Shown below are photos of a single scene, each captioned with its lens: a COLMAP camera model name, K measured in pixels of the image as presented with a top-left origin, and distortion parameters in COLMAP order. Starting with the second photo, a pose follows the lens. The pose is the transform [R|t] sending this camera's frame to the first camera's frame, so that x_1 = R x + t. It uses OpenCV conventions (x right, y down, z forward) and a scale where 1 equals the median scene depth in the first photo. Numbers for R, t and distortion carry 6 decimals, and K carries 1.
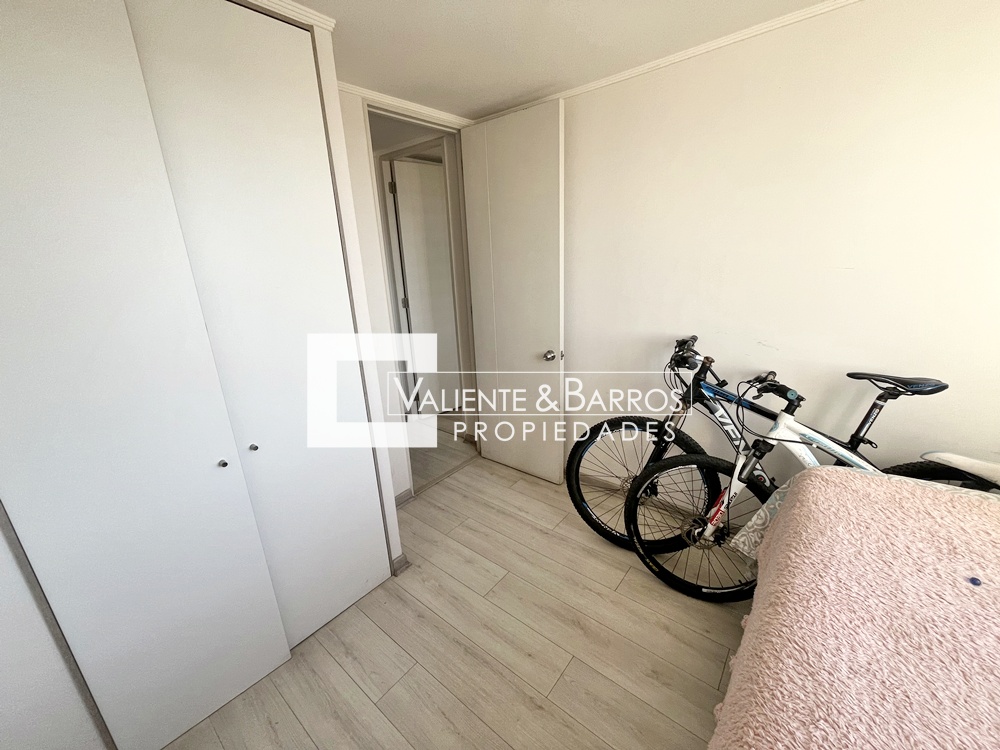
lens RADIAL K [[400.7, 0, 500.1], [0, 400.7, 374.8], [0, 0, 1]] dist [-0.008191, 0.000387]
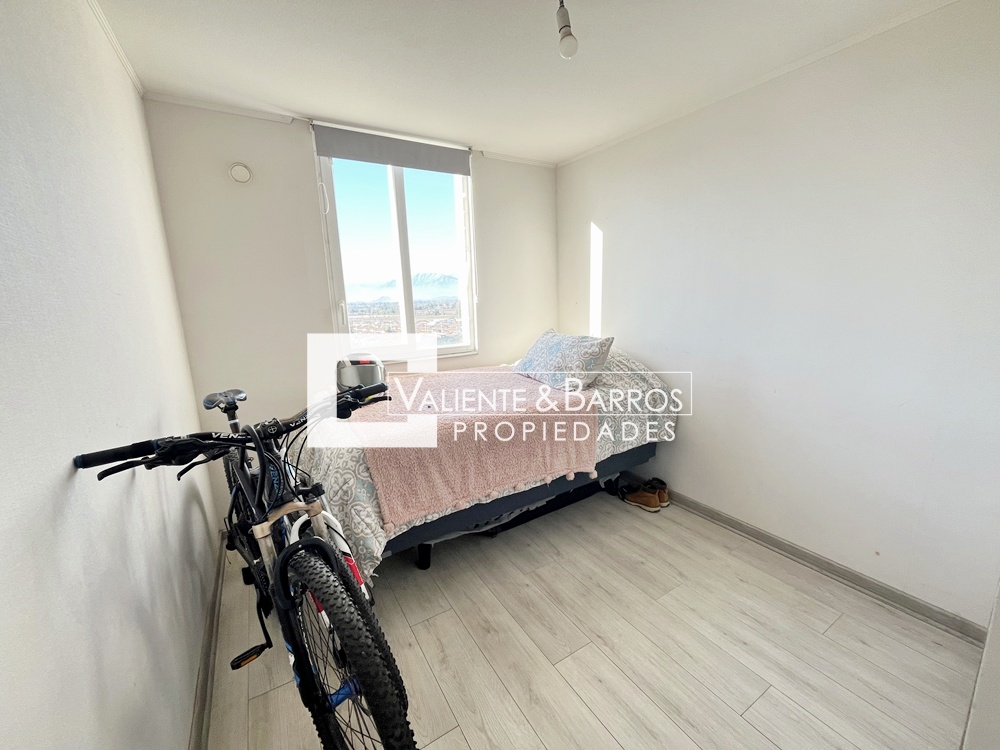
lens RADIAL K [[400.7, 0, 502.5], [0, 400.7, 373.7], [0, 0, 1]] dist [-0.008191, 0.000387]
pose [[-0.942275, 0.008932, 0.334721, -0.024377], [0.162525, 0.886191, 0.433878, -0.322604], [-0.292751, 0.463233, -0.836488, 1.427419]]
